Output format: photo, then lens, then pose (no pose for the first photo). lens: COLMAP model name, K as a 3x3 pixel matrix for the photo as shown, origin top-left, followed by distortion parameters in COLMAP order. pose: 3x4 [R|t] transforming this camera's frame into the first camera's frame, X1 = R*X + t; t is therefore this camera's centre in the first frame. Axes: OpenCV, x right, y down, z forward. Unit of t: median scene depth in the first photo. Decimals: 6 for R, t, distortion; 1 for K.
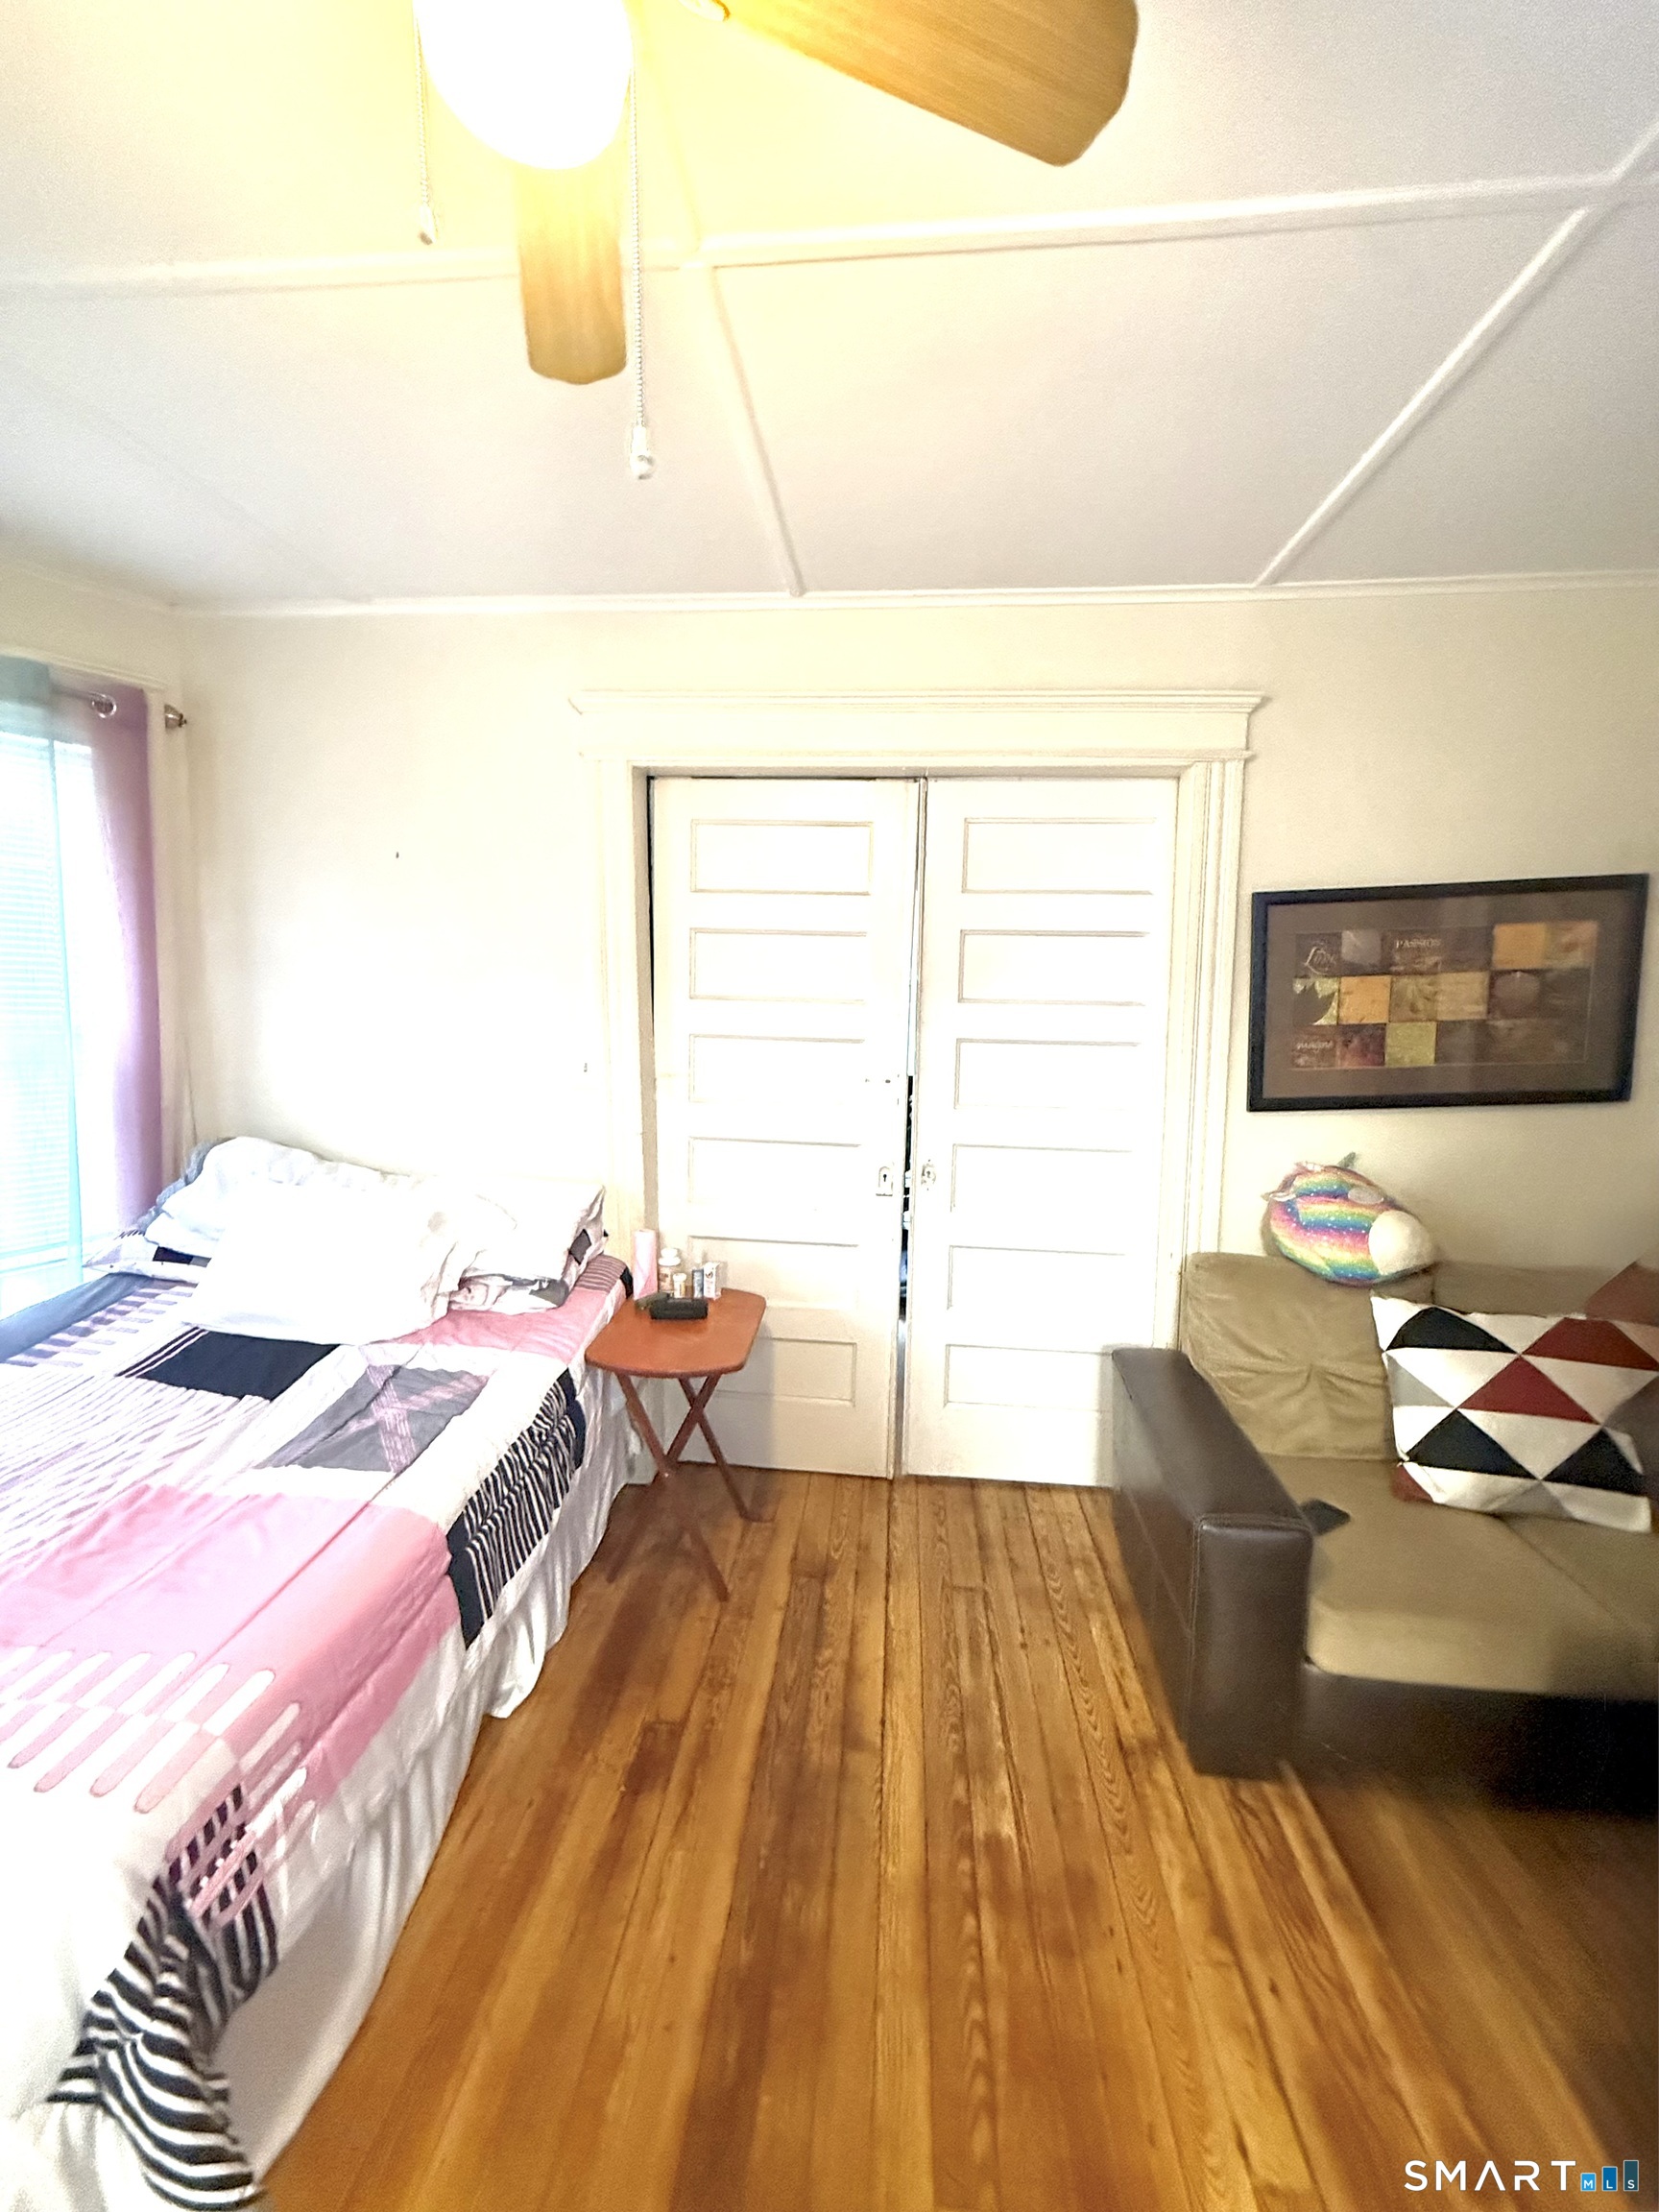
lens RADIAL K [[880.4, 0, 831.4], [0, 880.4, 1094.4], [0, 0, 1]] dist [-0.002442, -0.000084]
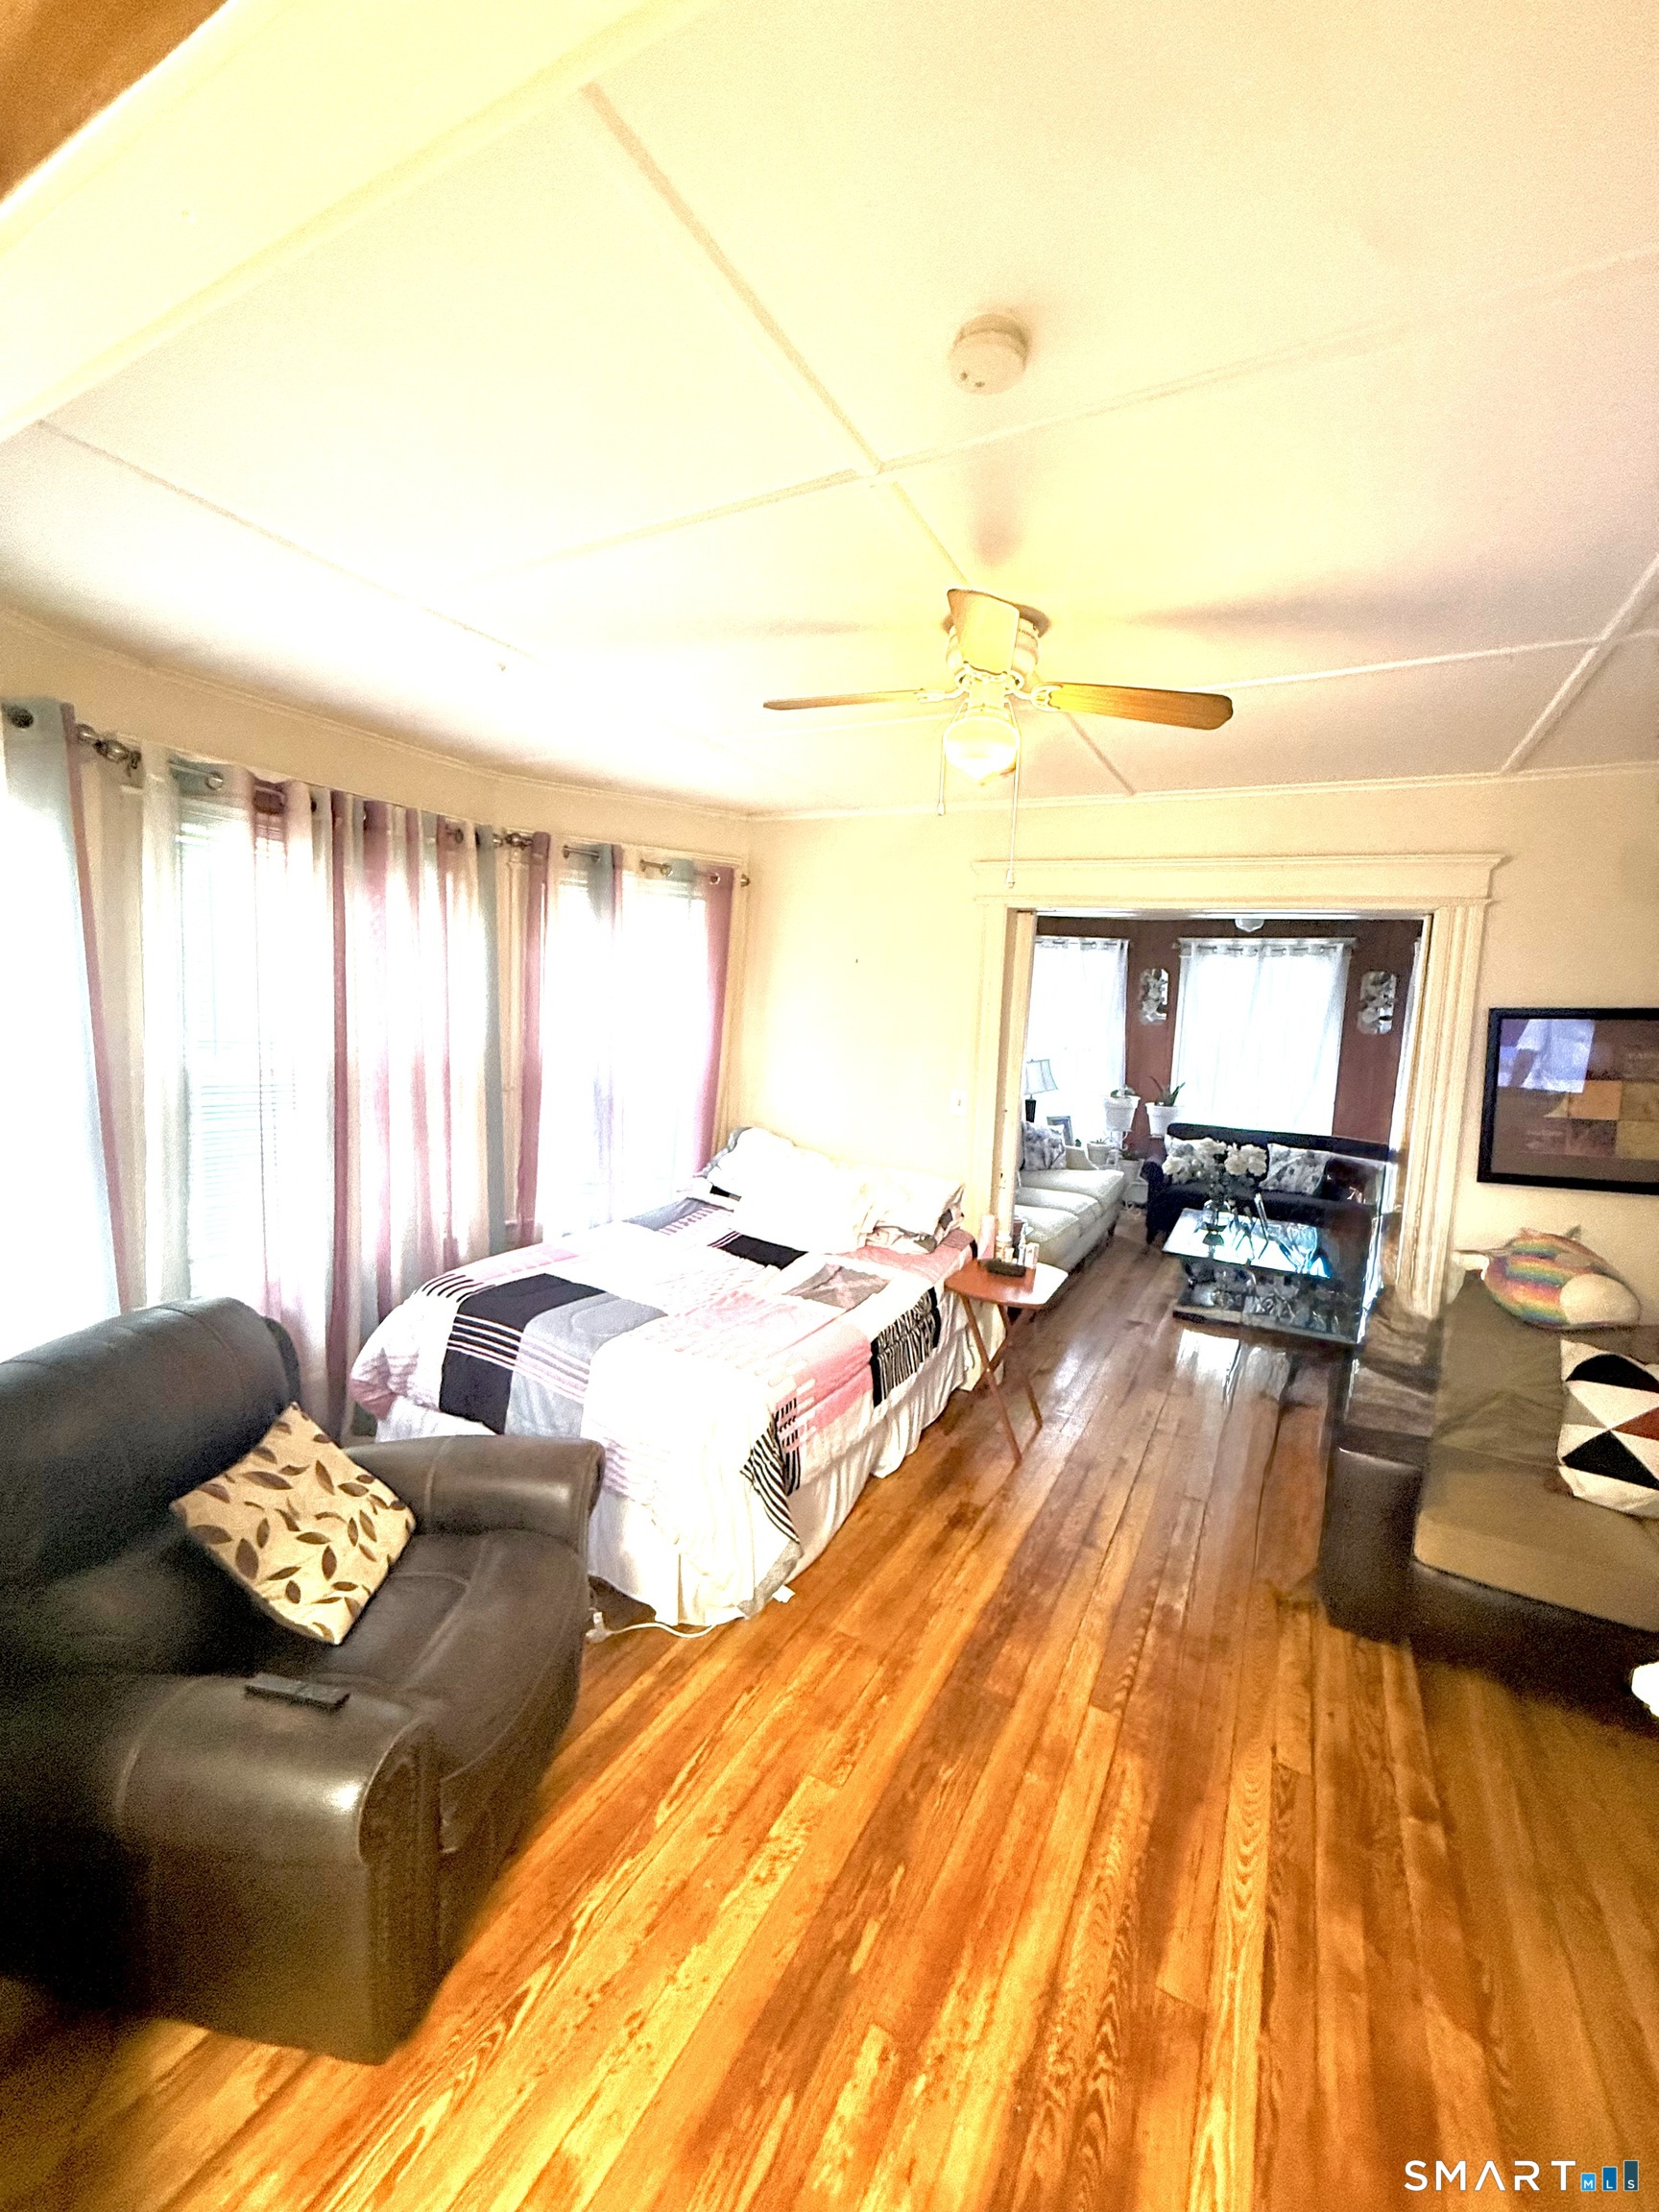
lens RADIAL K [[880.4, 0, 826.6], [0, 880.4, 1109.4], [0, 0, 1]] dist [-0.002442, -0.000084]
pose [[0.913916, 0.083718, -0.397176, 0.143523], [-0.091142, 0.995838, 0.000183, 0.001543], [0.395538, 0.036032, 0.917742, -0.606868]]
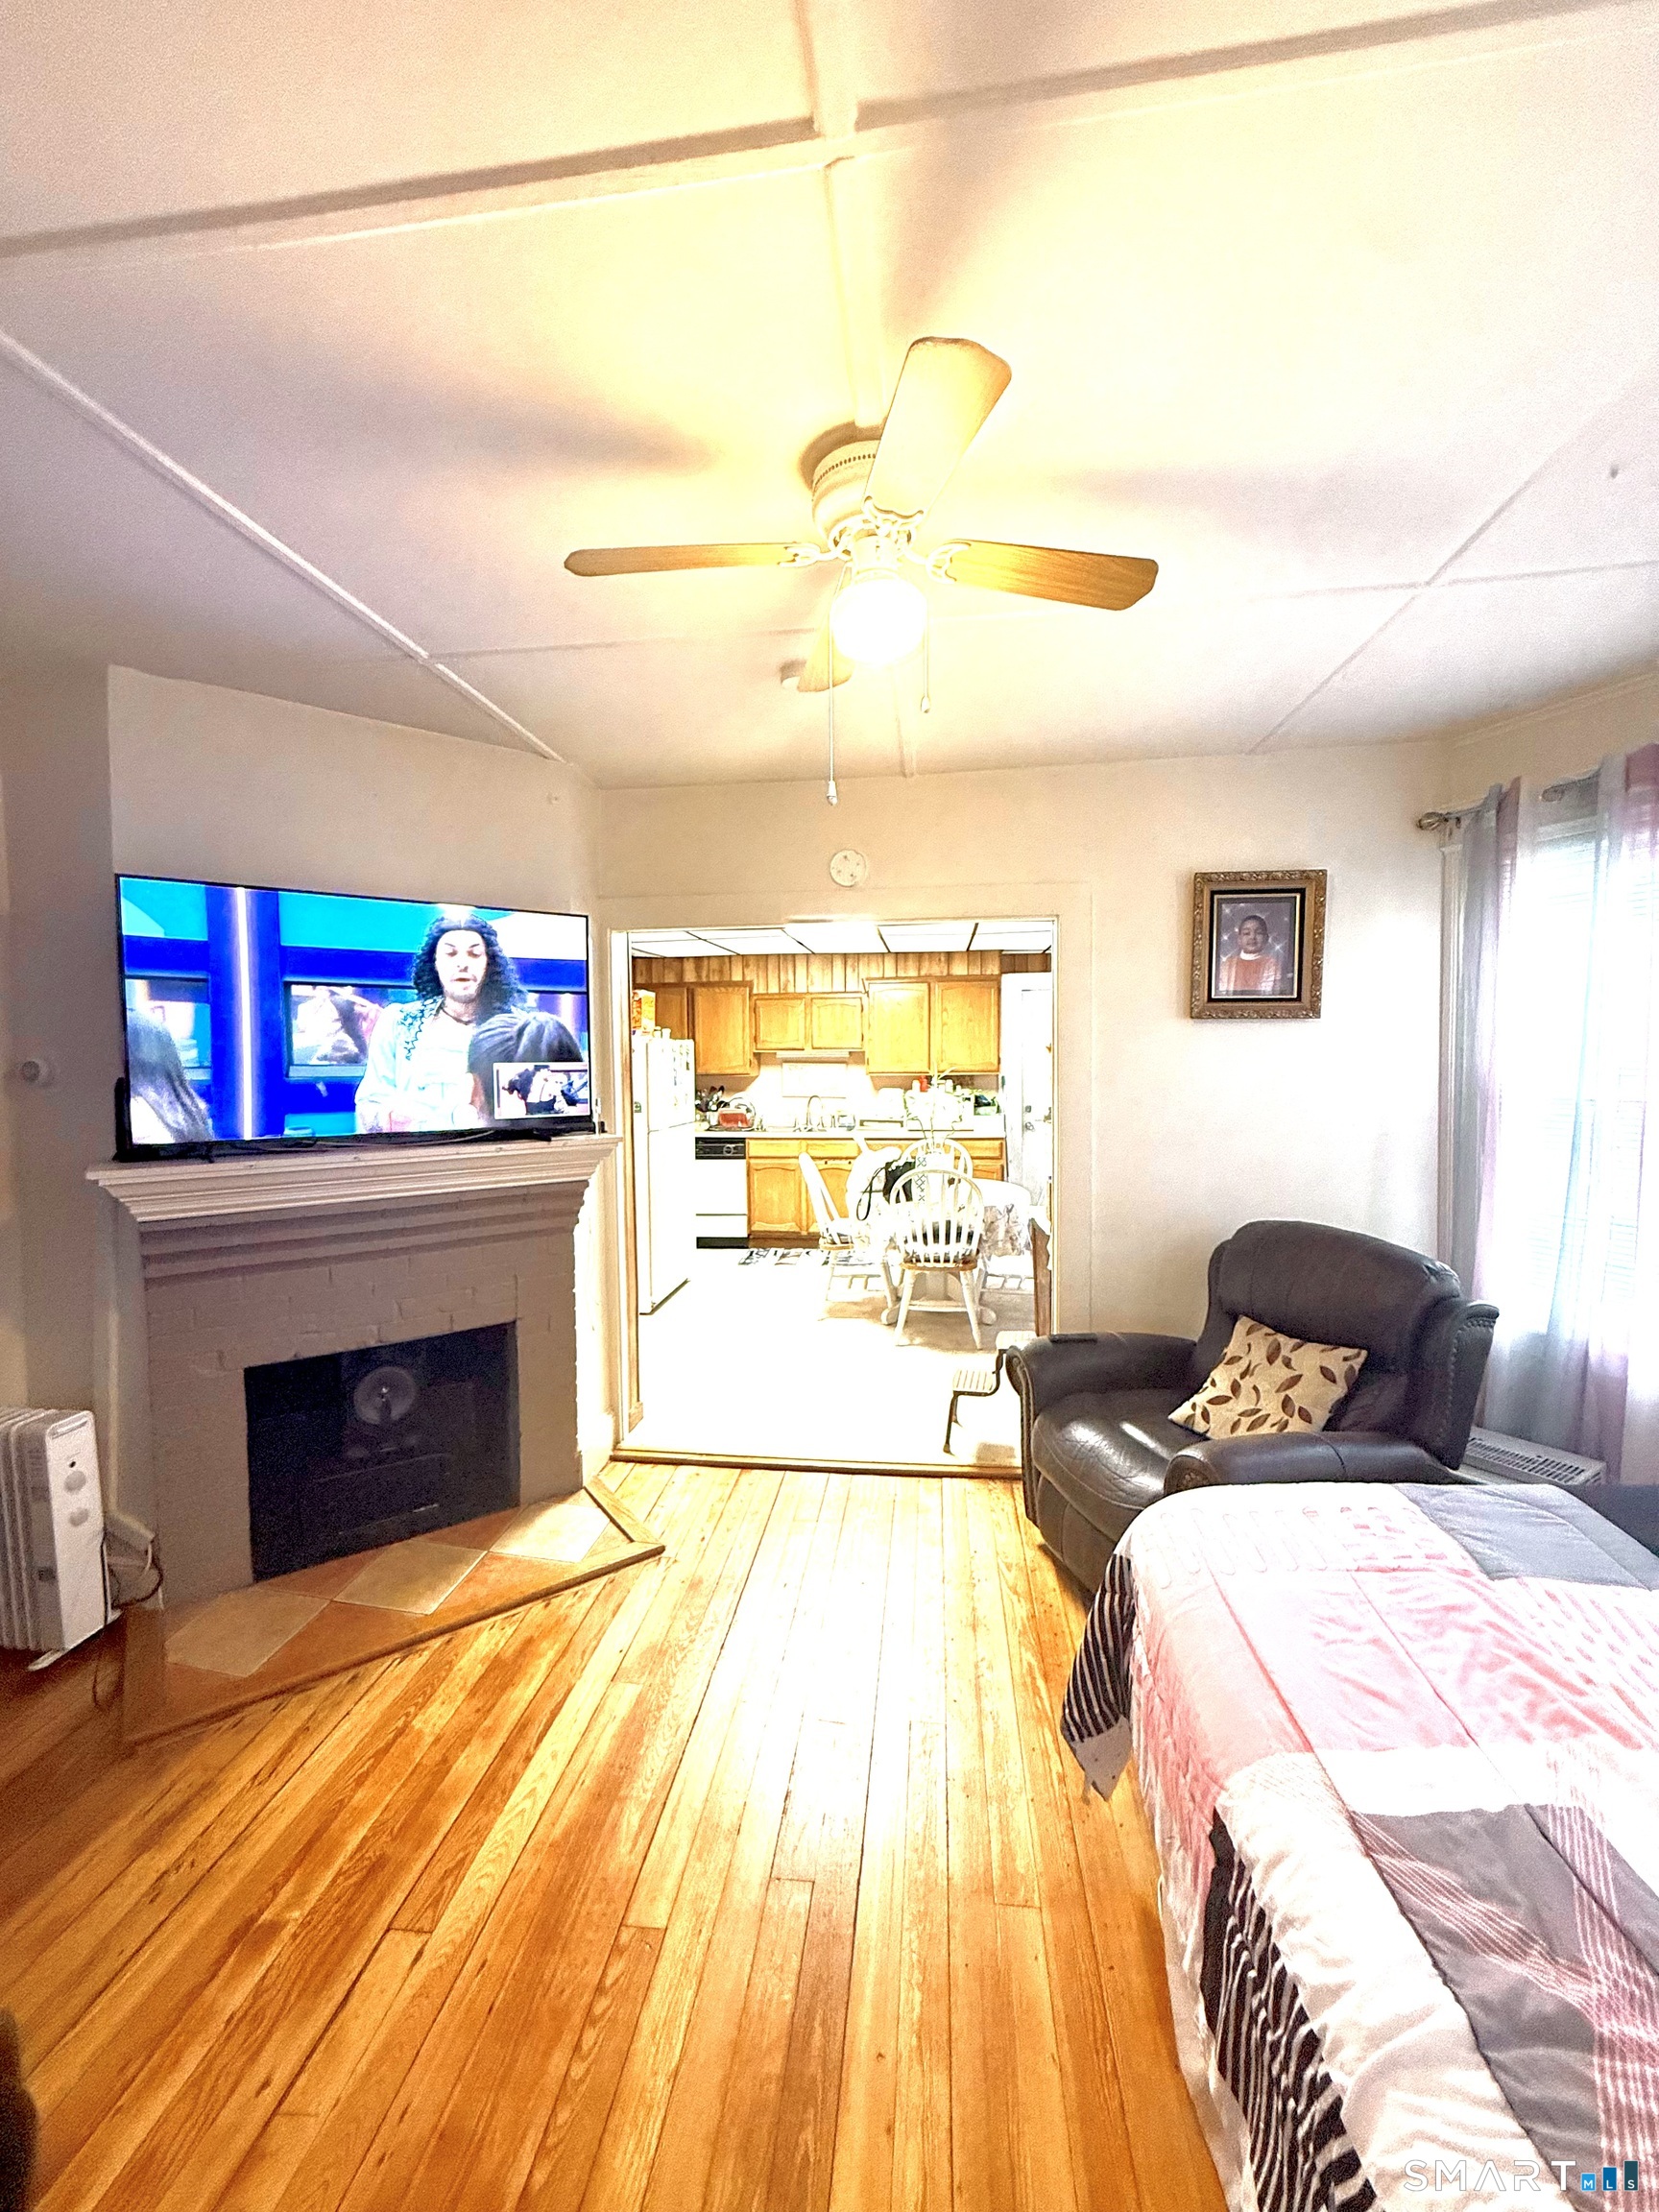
lens RADIAL K [[880.4, 0, 826.5], [0, 880.4, 1112.1], [0, 0, 1]] dist [-0.002442, -0.000084]
pose [[-0.999044, 0.001056, 0.043698, -0.111066], [0.008968, 0.983395, 0.181256, -0.143806], [-0.042781, 0.181475, -0.982465, 1.198088]]
